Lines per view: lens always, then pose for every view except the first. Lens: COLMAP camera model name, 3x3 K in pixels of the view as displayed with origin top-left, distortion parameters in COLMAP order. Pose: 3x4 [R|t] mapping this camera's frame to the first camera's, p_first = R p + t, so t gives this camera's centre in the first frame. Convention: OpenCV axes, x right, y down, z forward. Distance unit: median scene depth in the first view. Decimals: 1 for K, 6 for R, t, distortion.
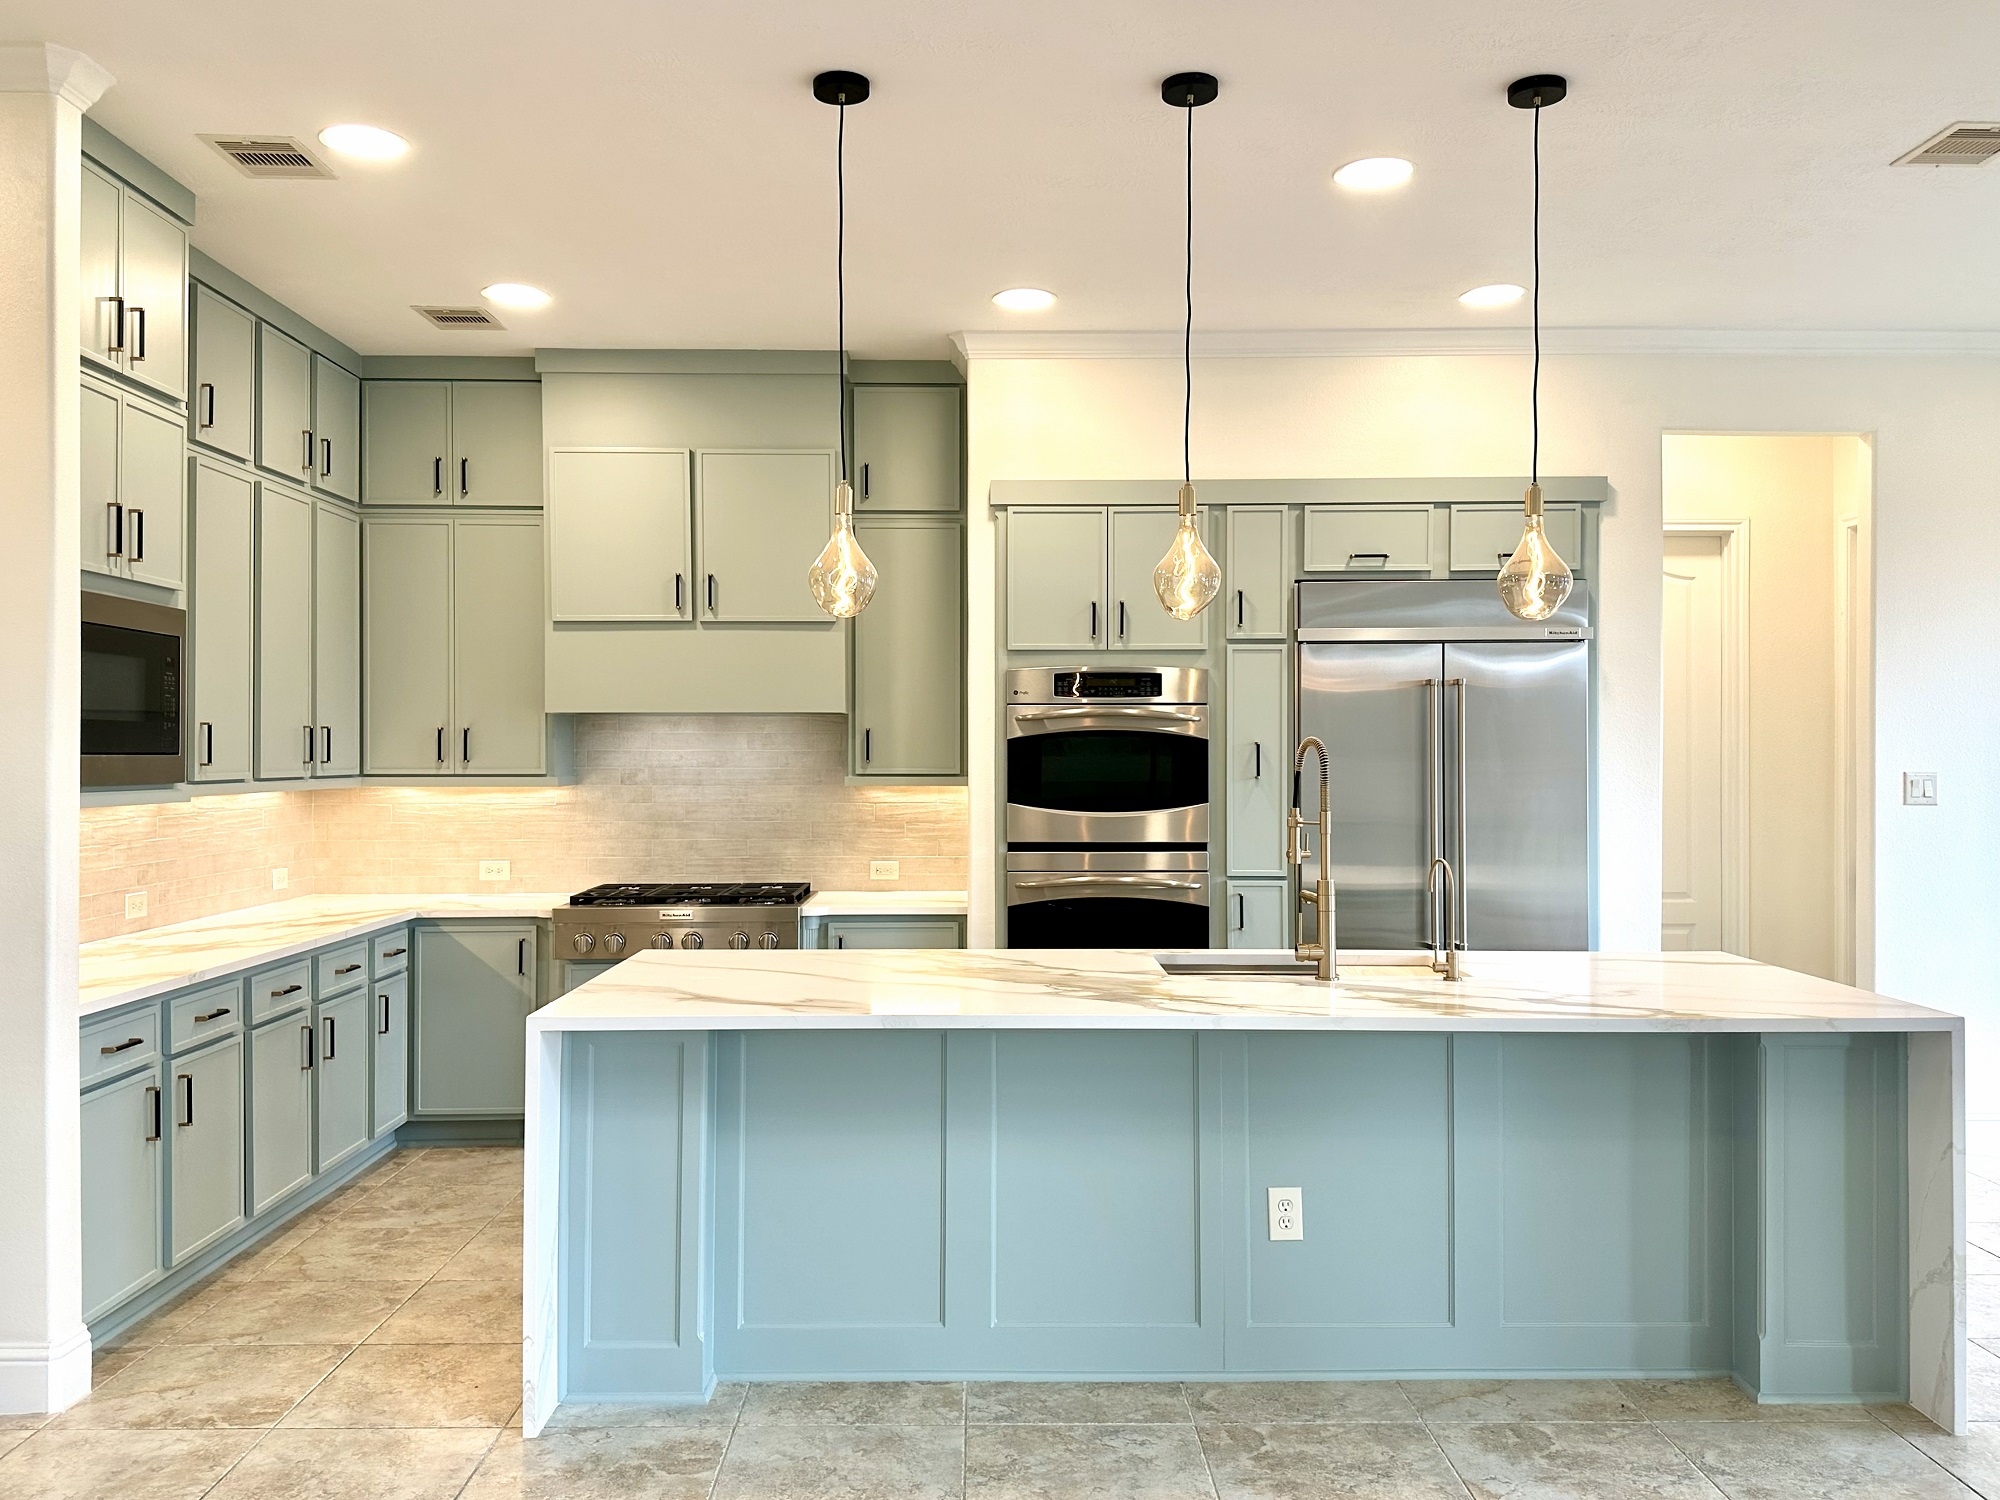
lens RADIAL K [[1581.0, 0, 988.4], [0, 1581.0, 743.5], [0, 0, 1]] dist [0.071103, -0.083664]
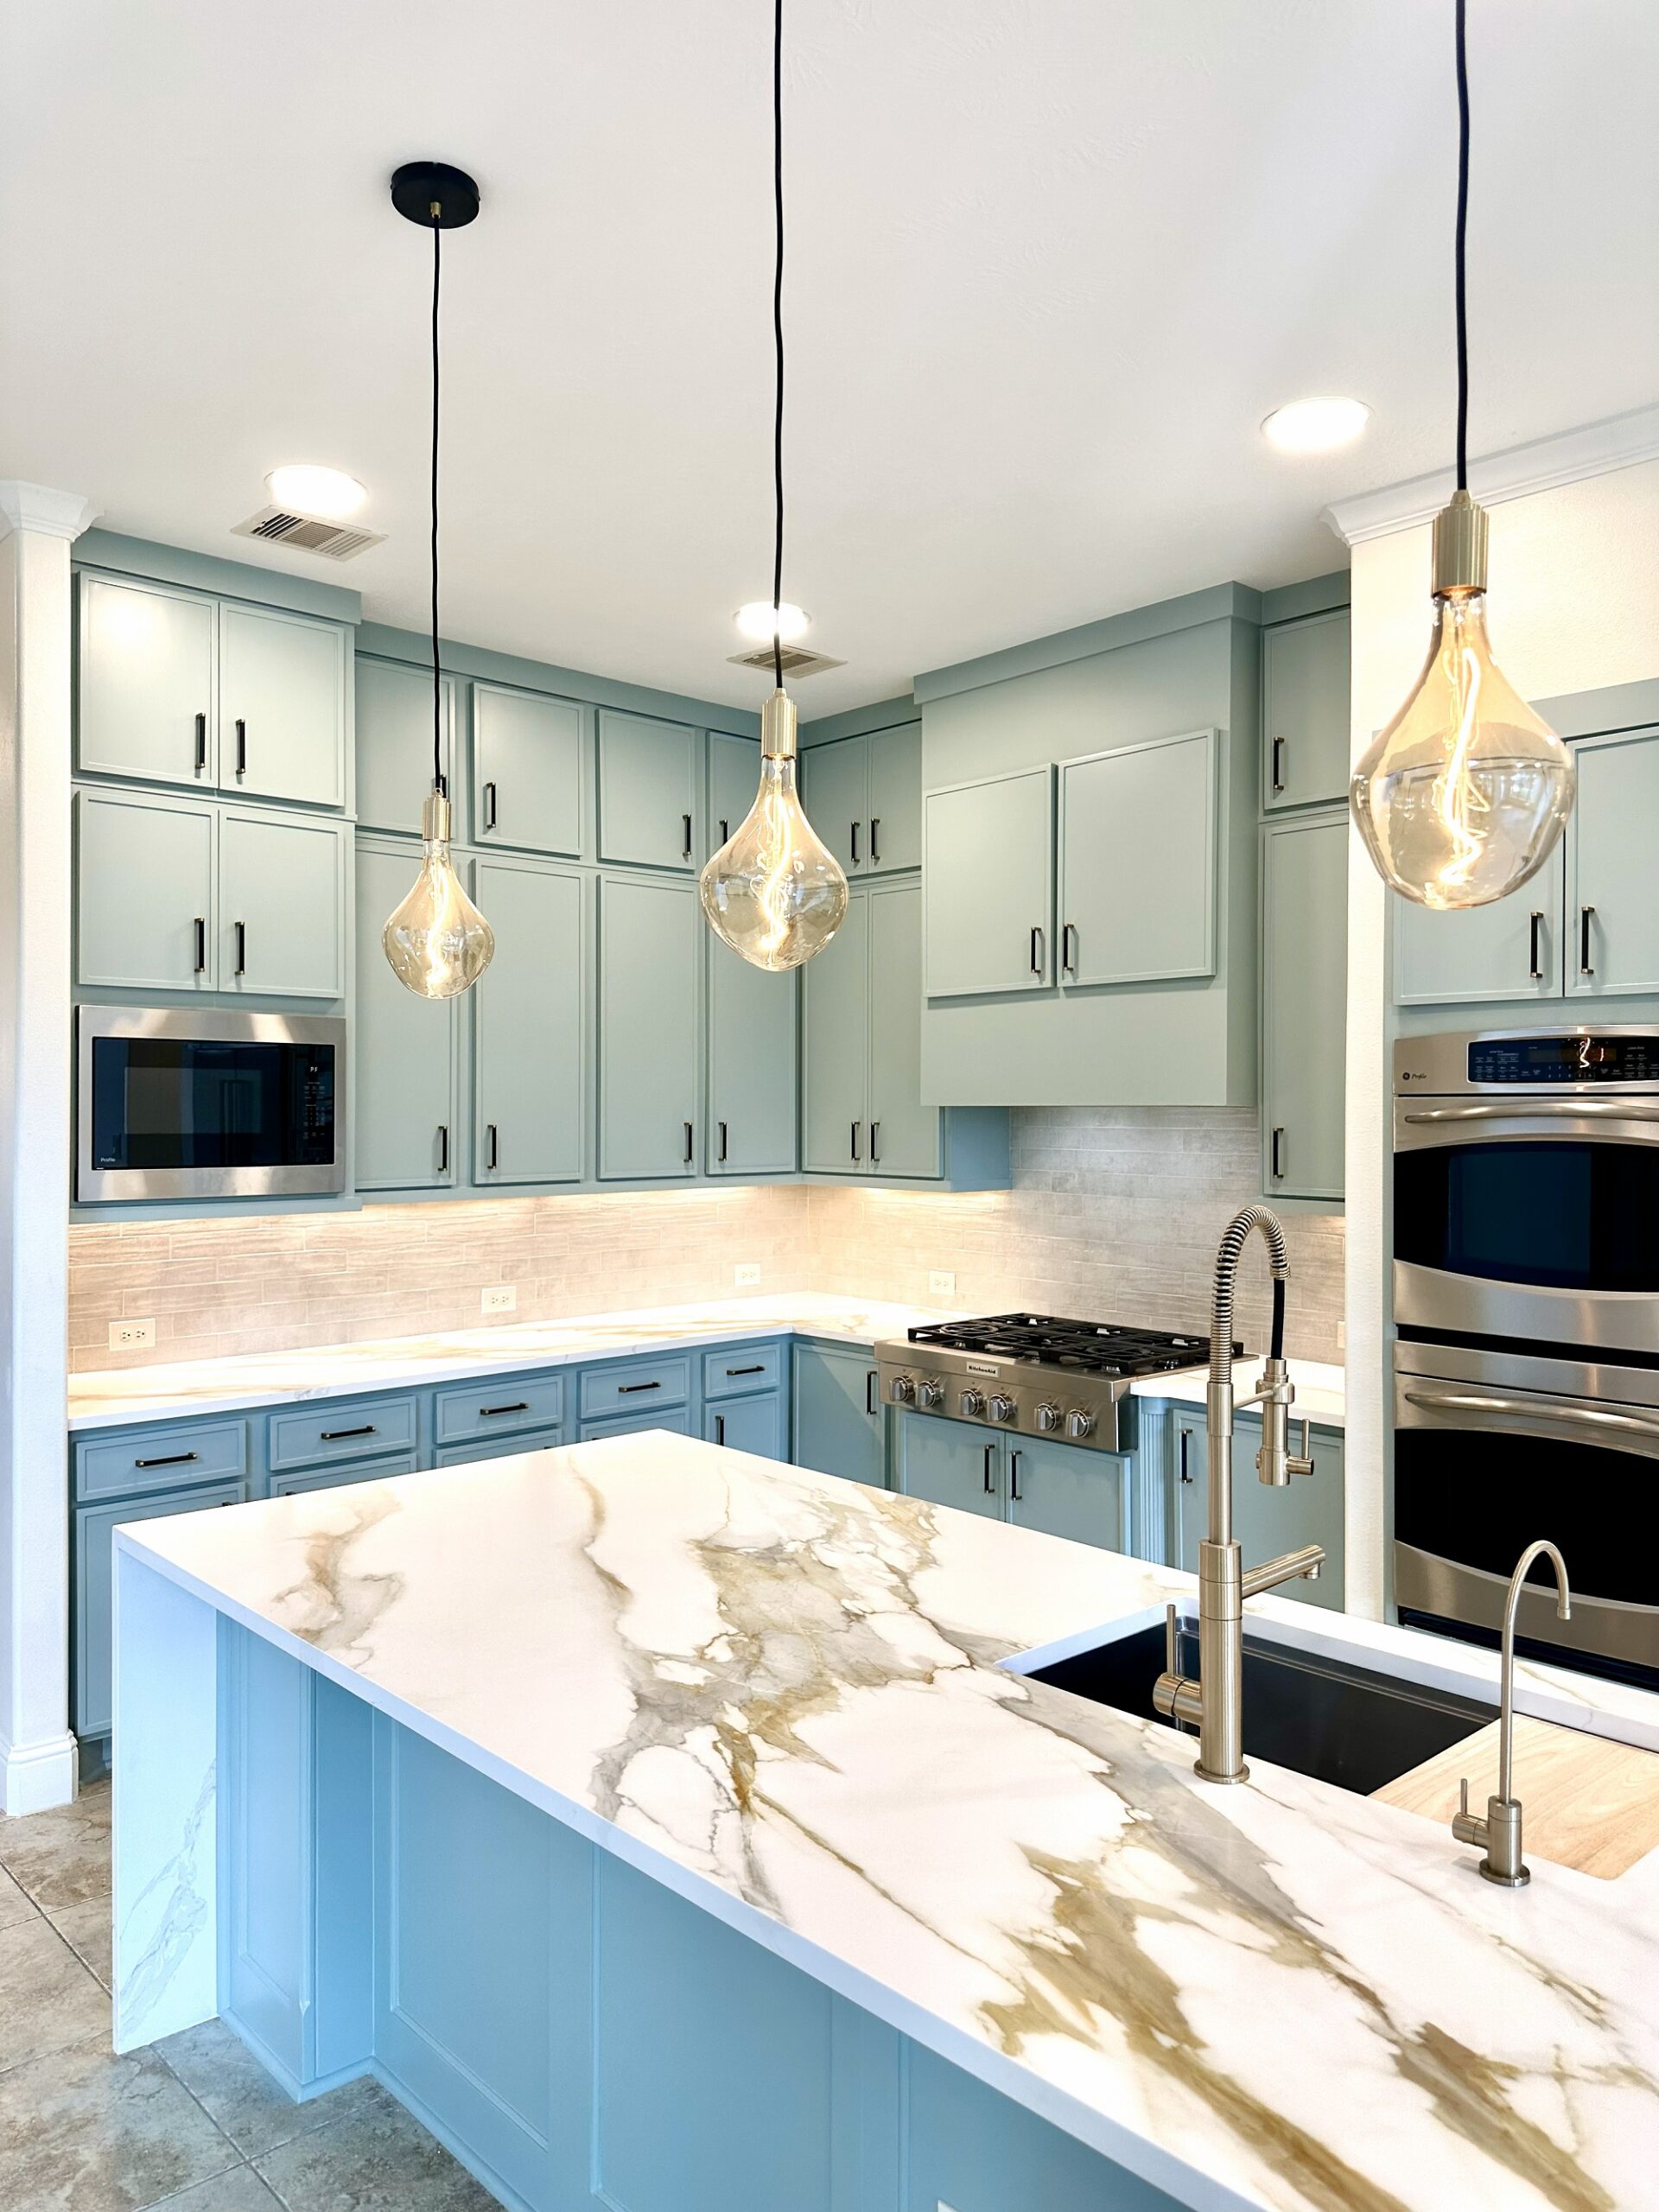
lens RADIAL K [[1535.9, 0, 827.9], [0, 1535.9, 1114.7], [0, 0, 1]] dist [0.061326, -0.067883]
pose [[0.673684, 0.004038, -0.739008, 0.308194], [0.003999, 0.999951, 0.009109, -0.023822], [0.739009, -0.009092, 0.673635, 0.434951]]
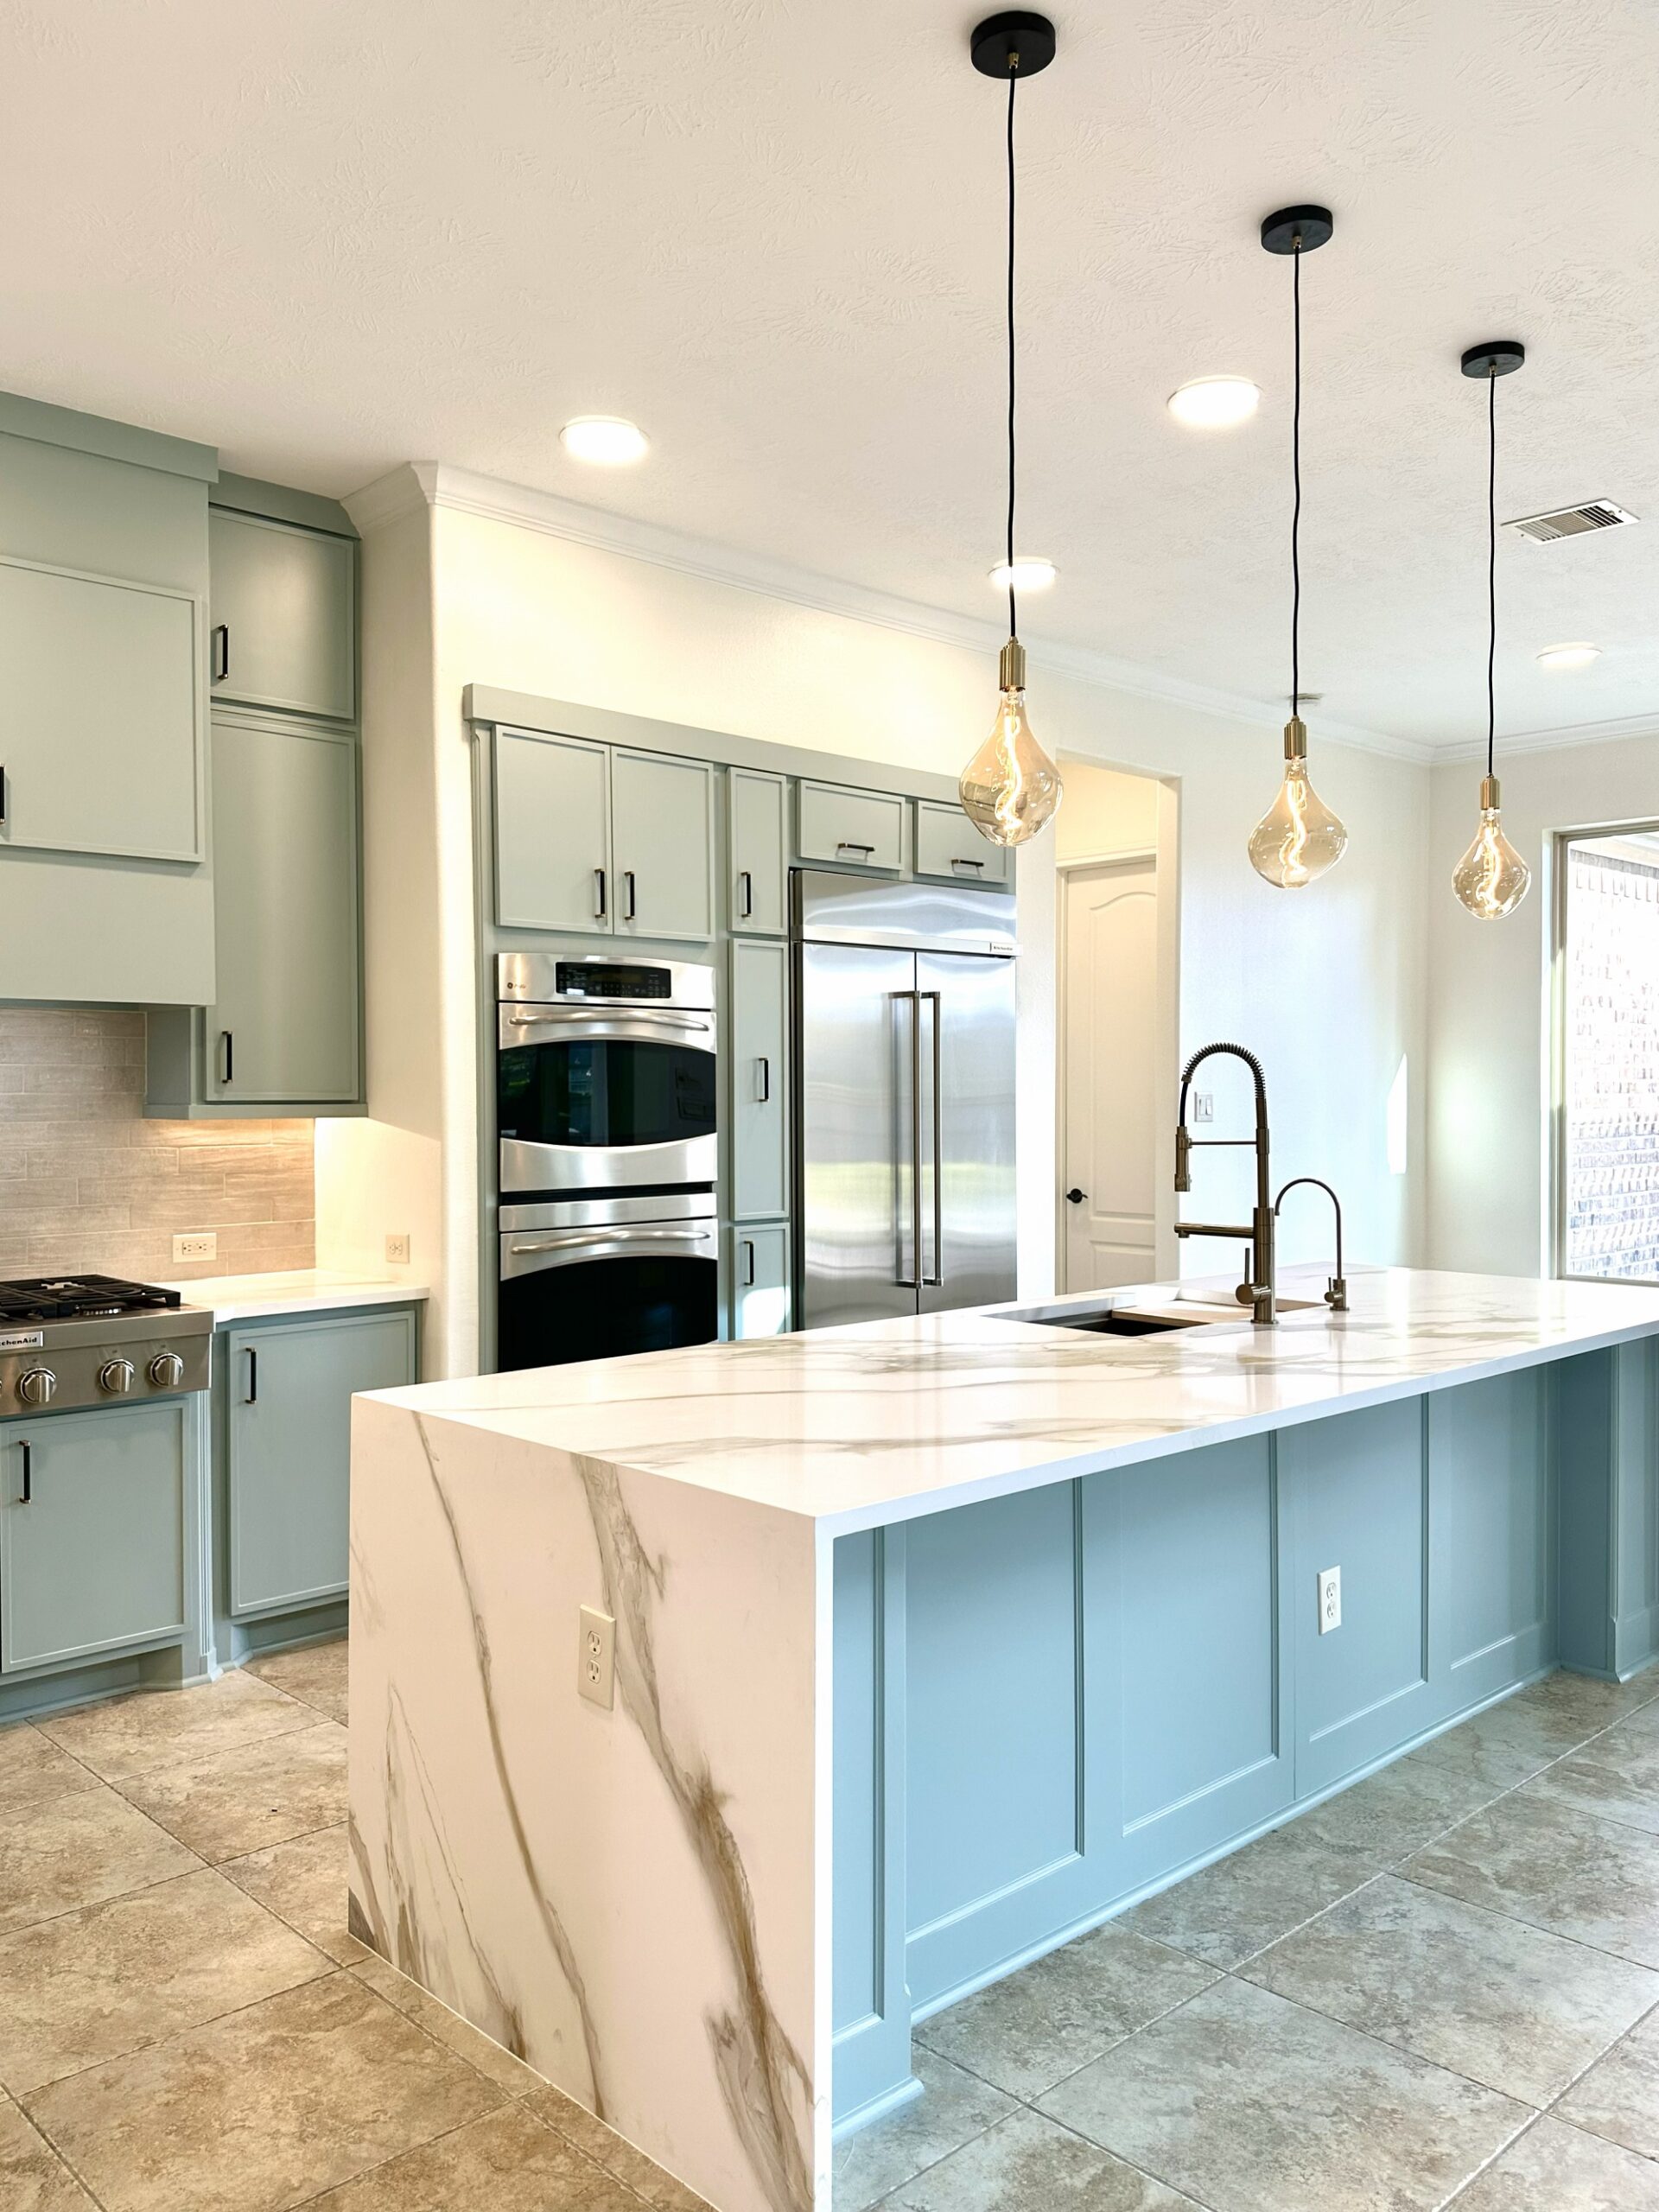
lens RADIAL K [[1669.4, 0, 835.8], [0, 1669.4, 1118.6], [0, 0, 1]] dist [0.046208, -0.037581]
pose [[0.729285, -0.010142, 0.684135, -0.397015], [-0.002754, 0.999839, 0.017758, 0.014606], [-0.684205, -0.014835, 0.729139, 0.338730]]
